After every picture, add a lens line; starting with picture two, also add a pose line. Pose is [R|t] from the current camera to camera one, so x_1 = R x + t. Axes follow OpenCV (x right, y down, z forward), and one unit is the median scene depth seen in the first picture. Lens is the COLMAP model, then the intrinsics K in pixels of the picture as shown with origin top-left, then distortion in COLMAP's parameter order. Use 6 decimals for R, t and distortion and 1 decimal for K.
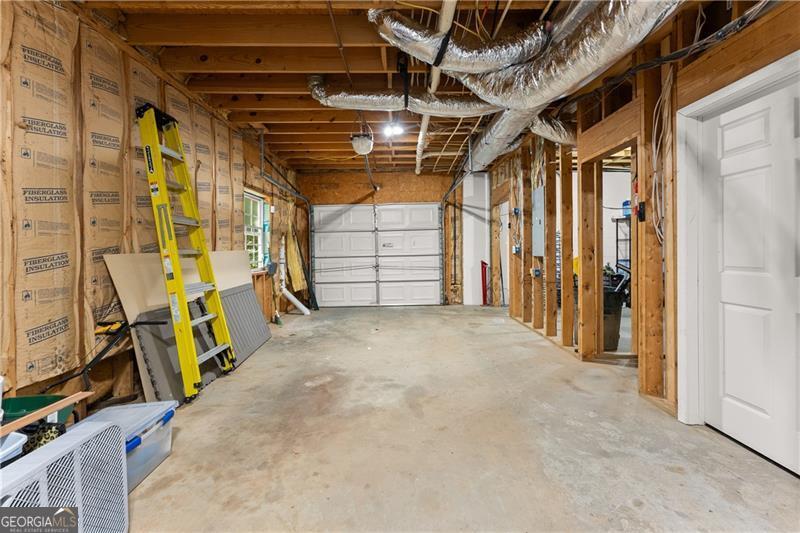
lens RADIAL K [[327.4, 0, 398.7], [0, 327.4, 261.1], [0, 0, 1]] dist [-0.001552, -0.000217]
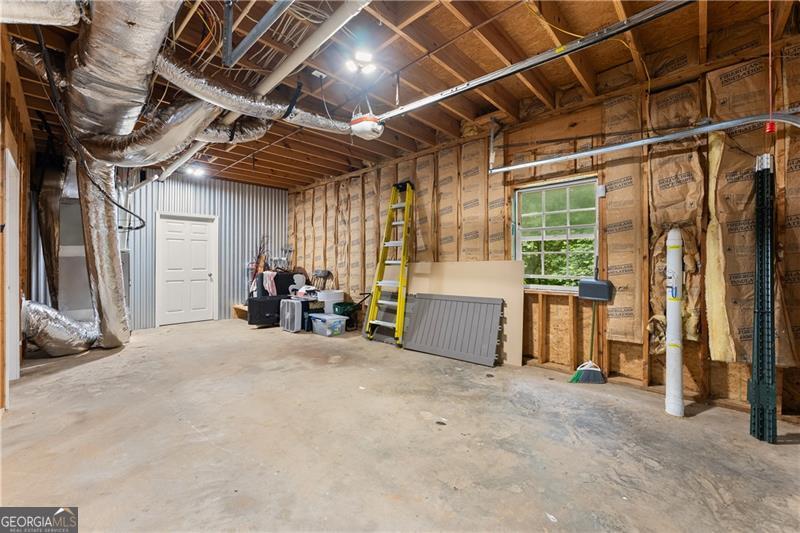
lens RADIAL K [[327.4, 0, 398.7], [0, 327.4, 261.1], [0, 0, 1]] dist [-0.001552, -0.000217]
pose [[-0.697225, 0.010694, -0.716772, 0.543858], [-0.013800, 0.999503, 0.028336, -0.078723], [0.716719, 0.029648, -0.696731, 2.154307]]
